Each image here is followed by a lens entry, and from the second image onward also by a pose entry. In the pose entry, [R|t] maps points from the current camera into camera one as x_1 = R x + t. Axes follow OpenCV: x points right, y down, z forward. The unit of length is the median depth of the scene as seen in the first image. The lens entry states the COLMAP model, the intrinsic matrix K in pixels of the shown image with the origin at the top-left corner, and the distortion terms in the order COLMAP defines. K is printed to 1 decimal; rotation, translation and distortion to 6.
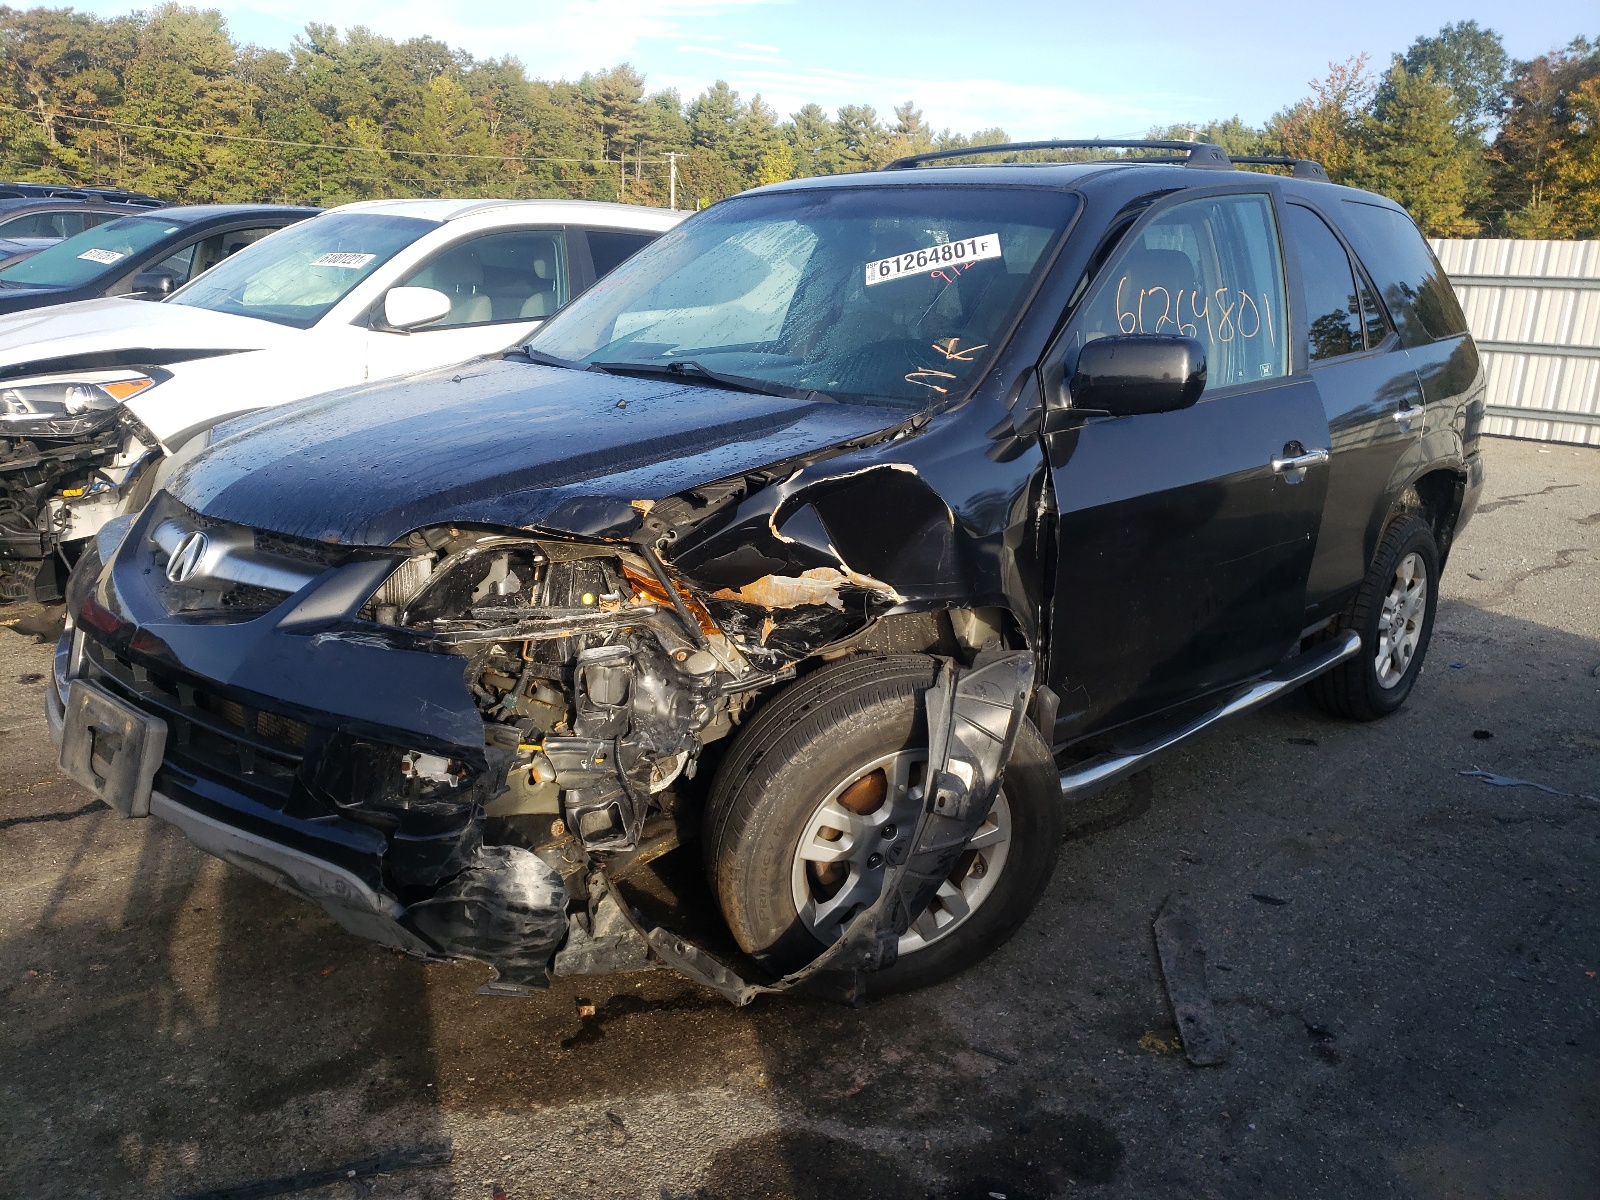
lens RADIAL K [[1236.9, 0, 800.0], [0, 1236.9, 600.0], [0, 0, 1]] dist [0.132017, -0.095470]
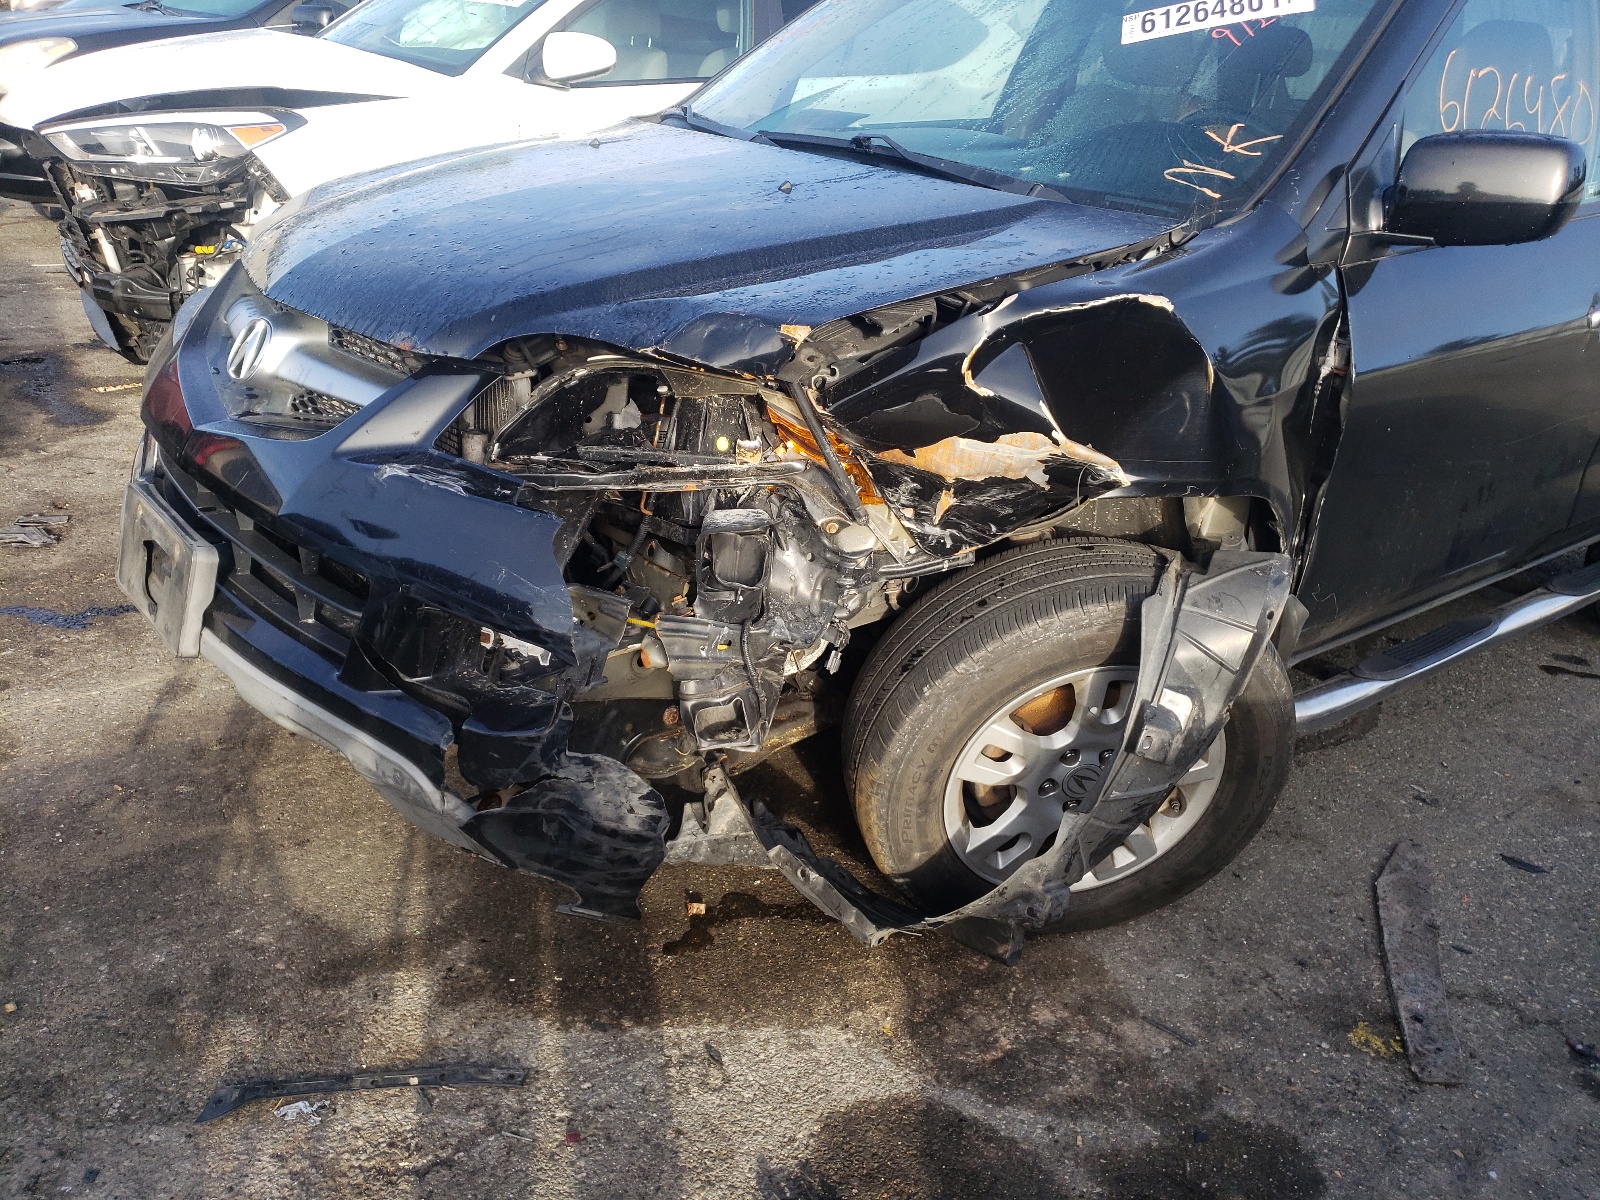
lens RADIAL K [[1214.0, 0, 825.9], [0, 1214.0, 599.2], [0, 0, 1]] dist [0.078537, -0.048609]
pose [[0.989306, 0.101882, -0.104373, -0.014439], [-0.083629, 0.982510, 0.166371, -0.036382], [0.119497, -0.155863, 0.980524, 0.224983]]
